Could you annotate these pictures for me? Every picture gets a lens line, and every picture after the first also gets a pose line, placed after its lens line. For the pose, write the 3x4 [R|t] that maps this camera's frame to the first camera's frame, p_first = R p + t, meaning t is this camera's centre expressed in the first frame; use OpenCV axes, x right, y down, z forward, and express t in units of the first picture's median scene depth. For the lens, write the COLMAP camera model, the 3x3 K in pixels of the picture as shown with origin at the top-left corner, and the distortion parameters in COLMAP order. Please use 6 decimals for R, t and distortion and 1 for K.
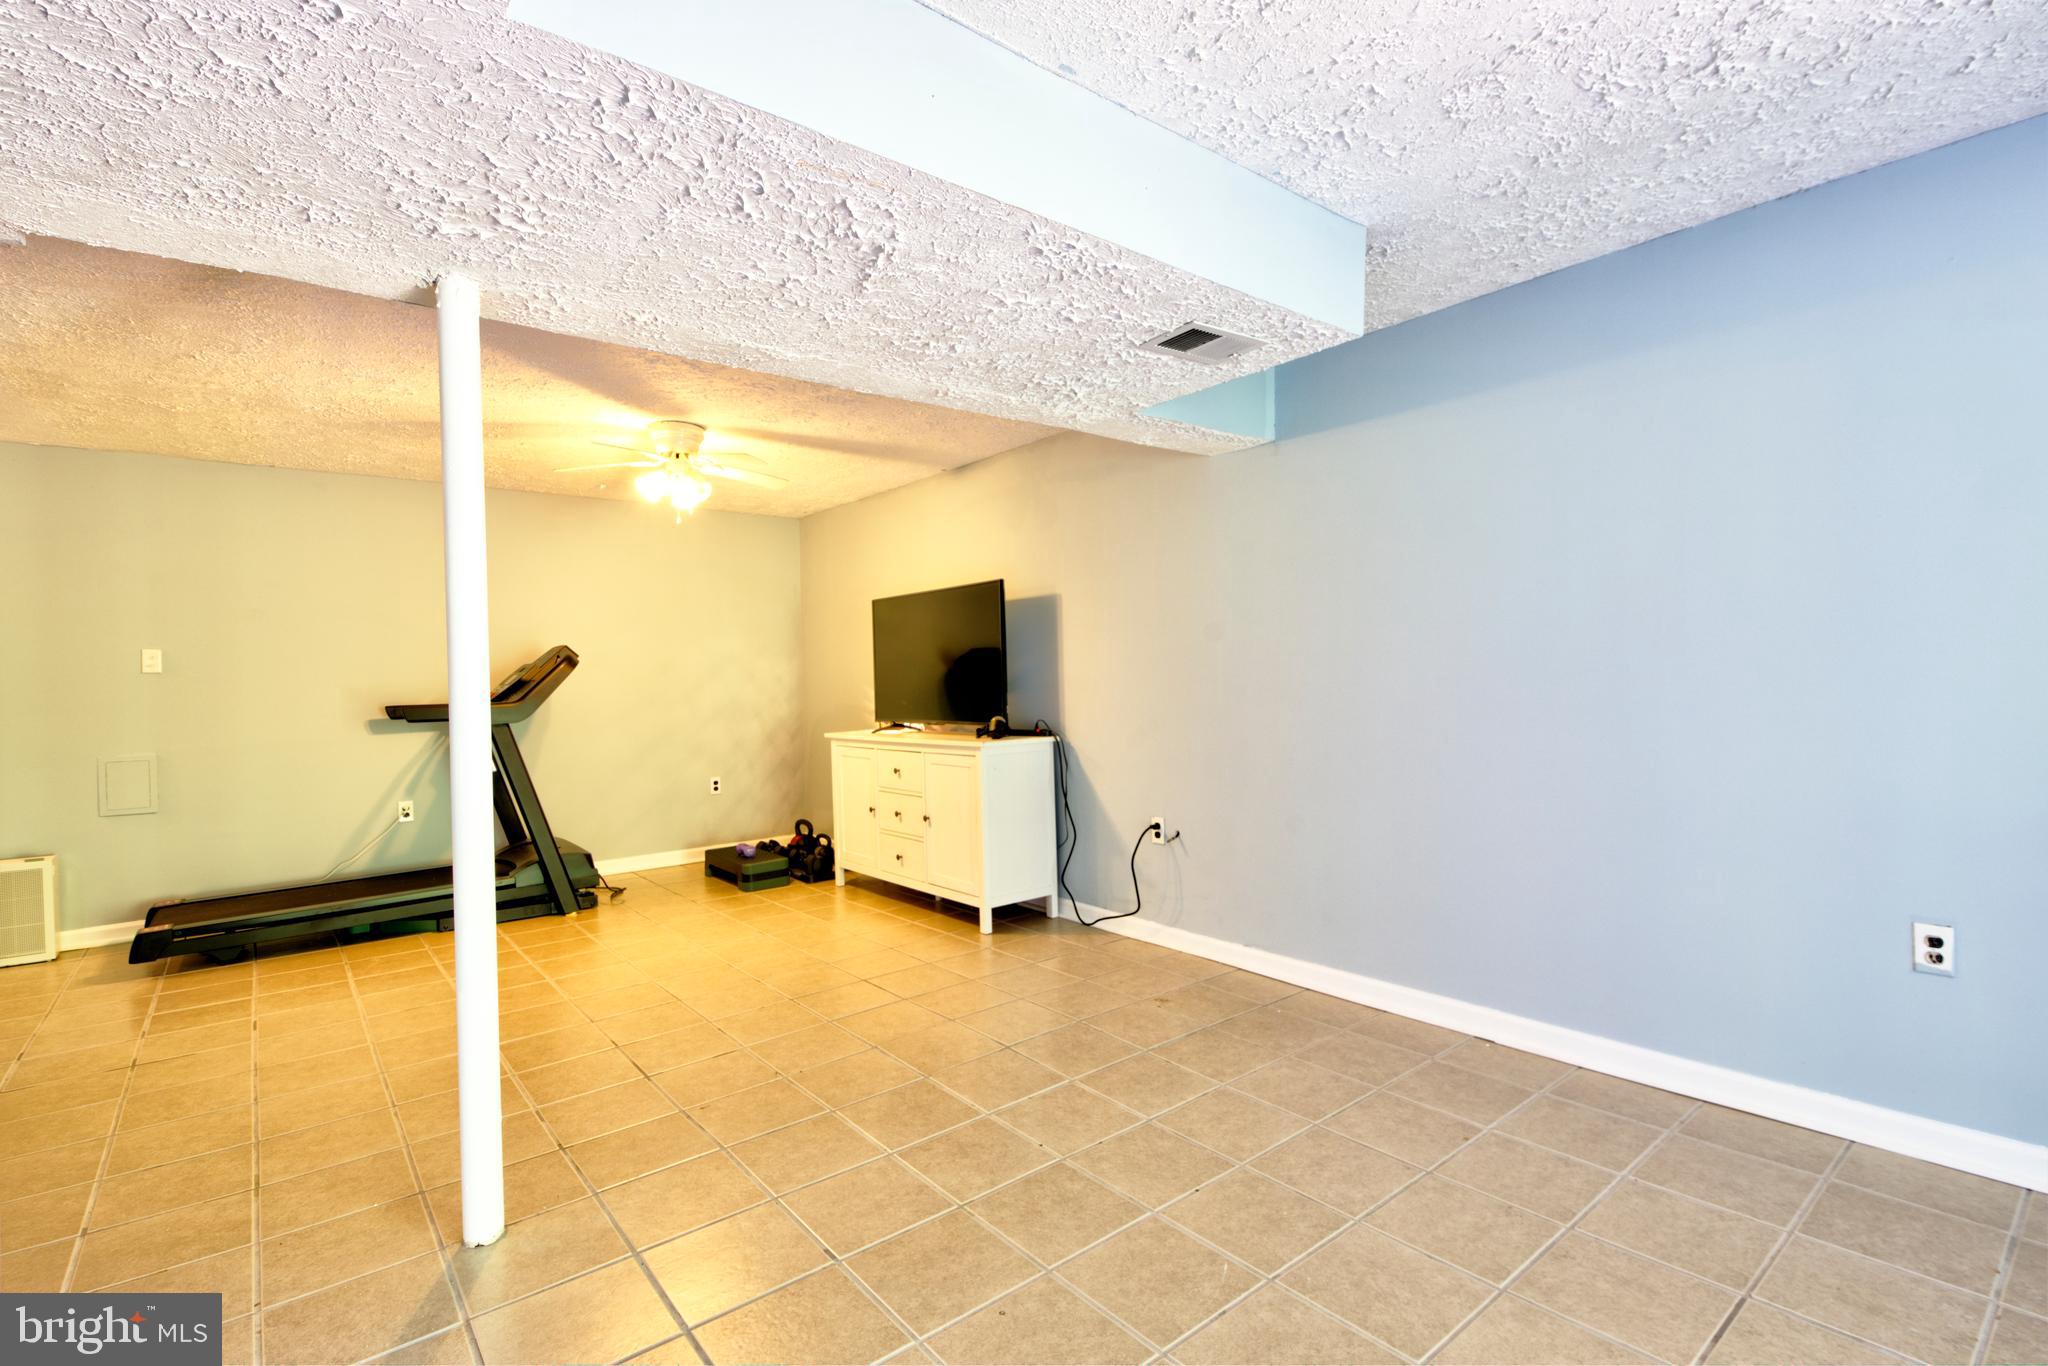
lens RADIAL K [[932.7, 0, 1033.6], [0, 932.7, 675.6], [0, 0, 1]] dist [0.003903, -0.000402]
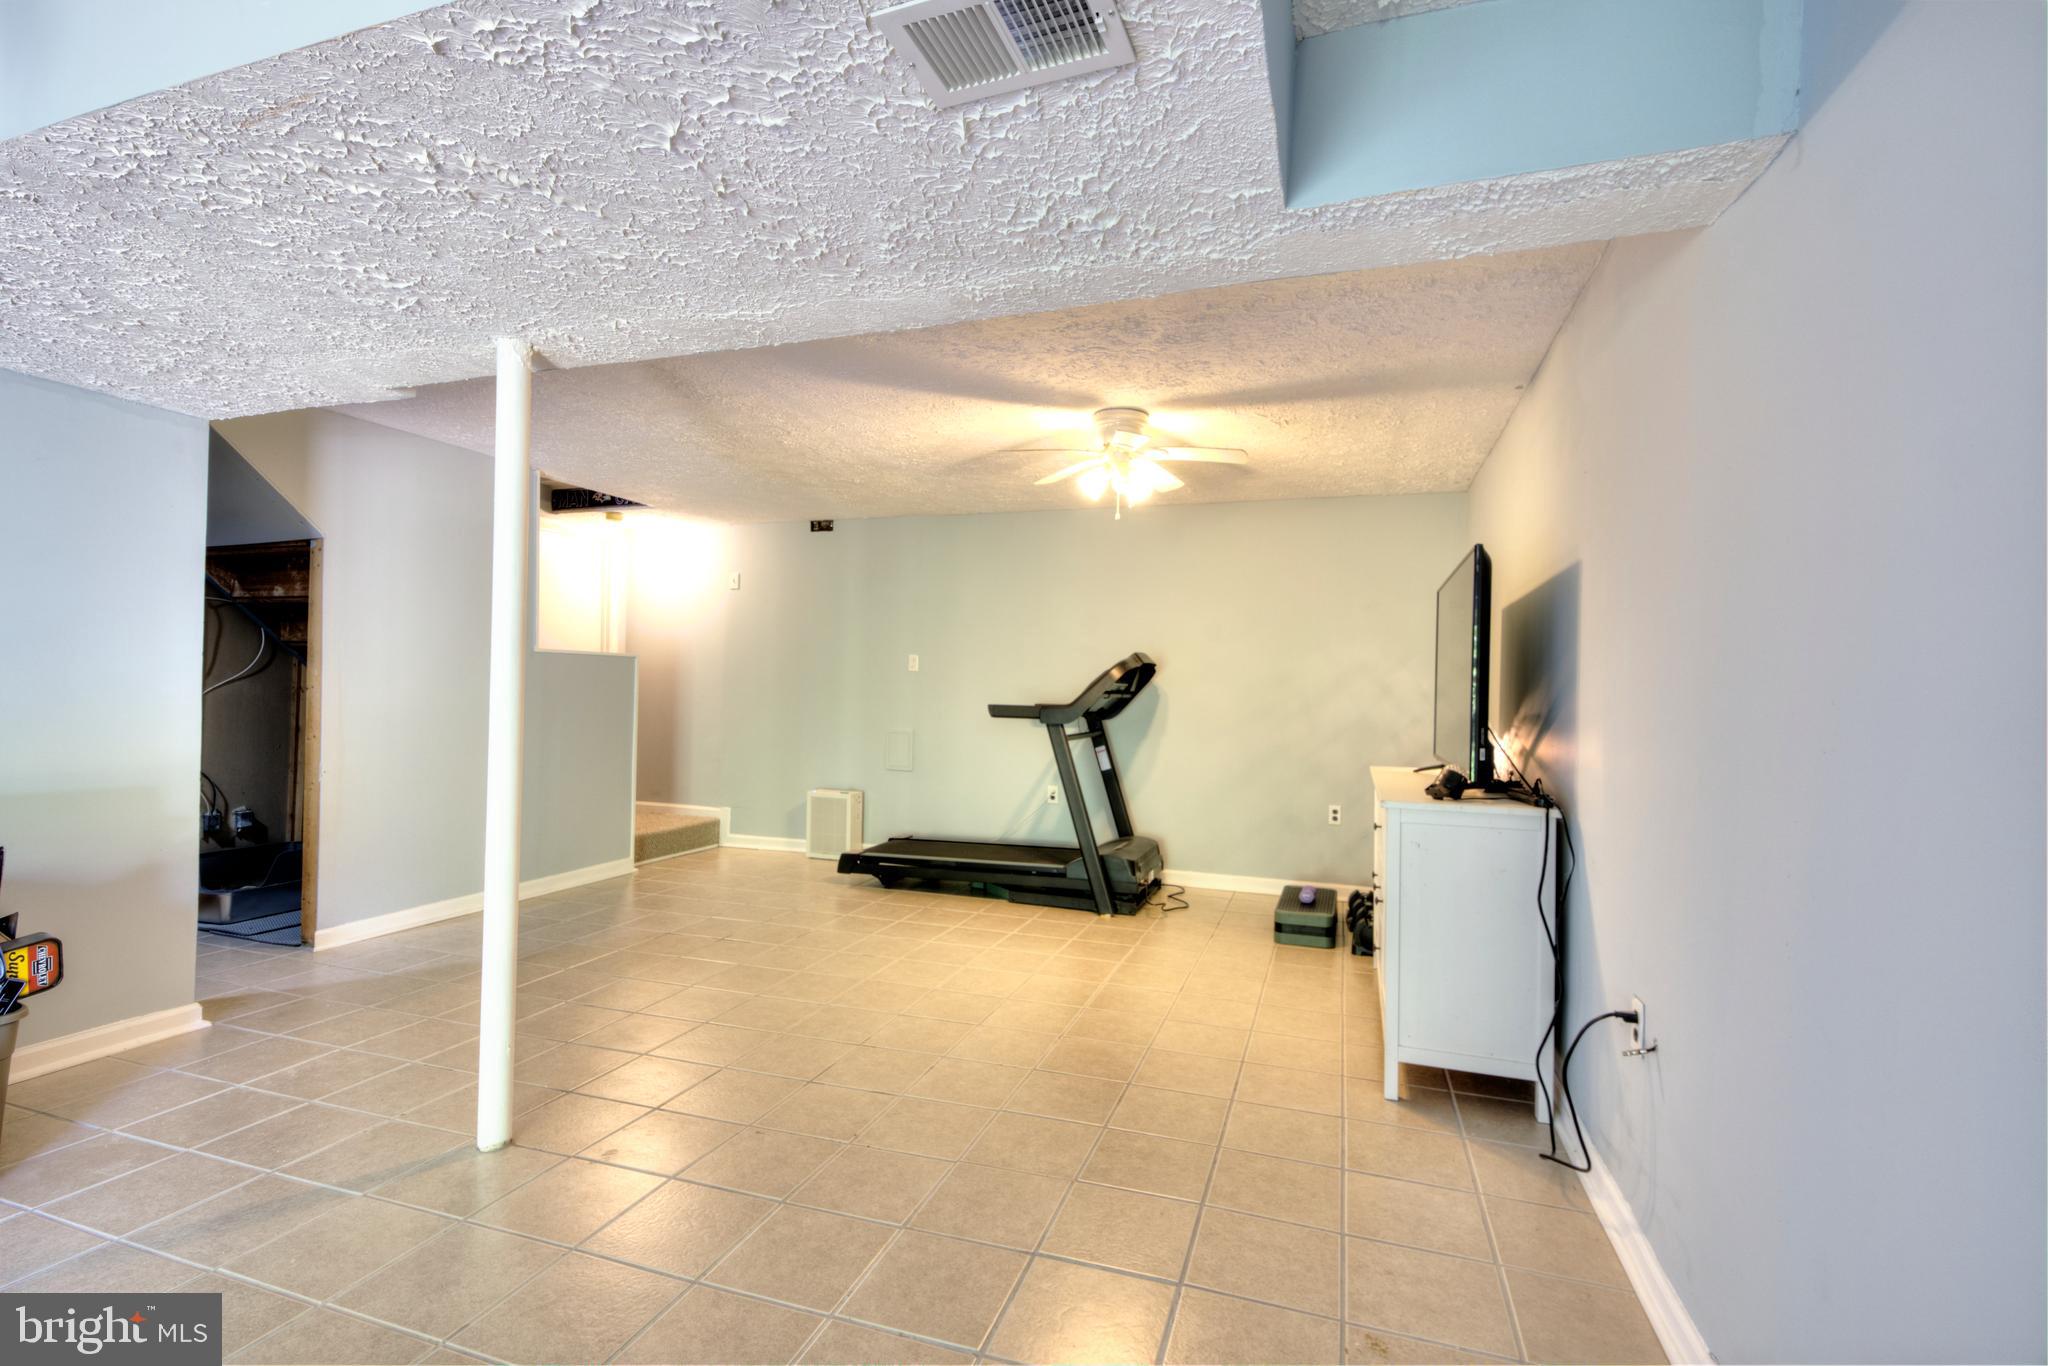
lens RADIAL K [[932.7, 0, 1028.8], [0, 932.7, 689.6], [0, 0, 1]] dist [0.003903, -0.000402]
pose [[0.528304, 0.035591, -0.848309, 0.380416], [-0.030628, 0.999270, 0.022850, -0.014719], [0.848503, 0.013910, 0.529008, 0.463886]]
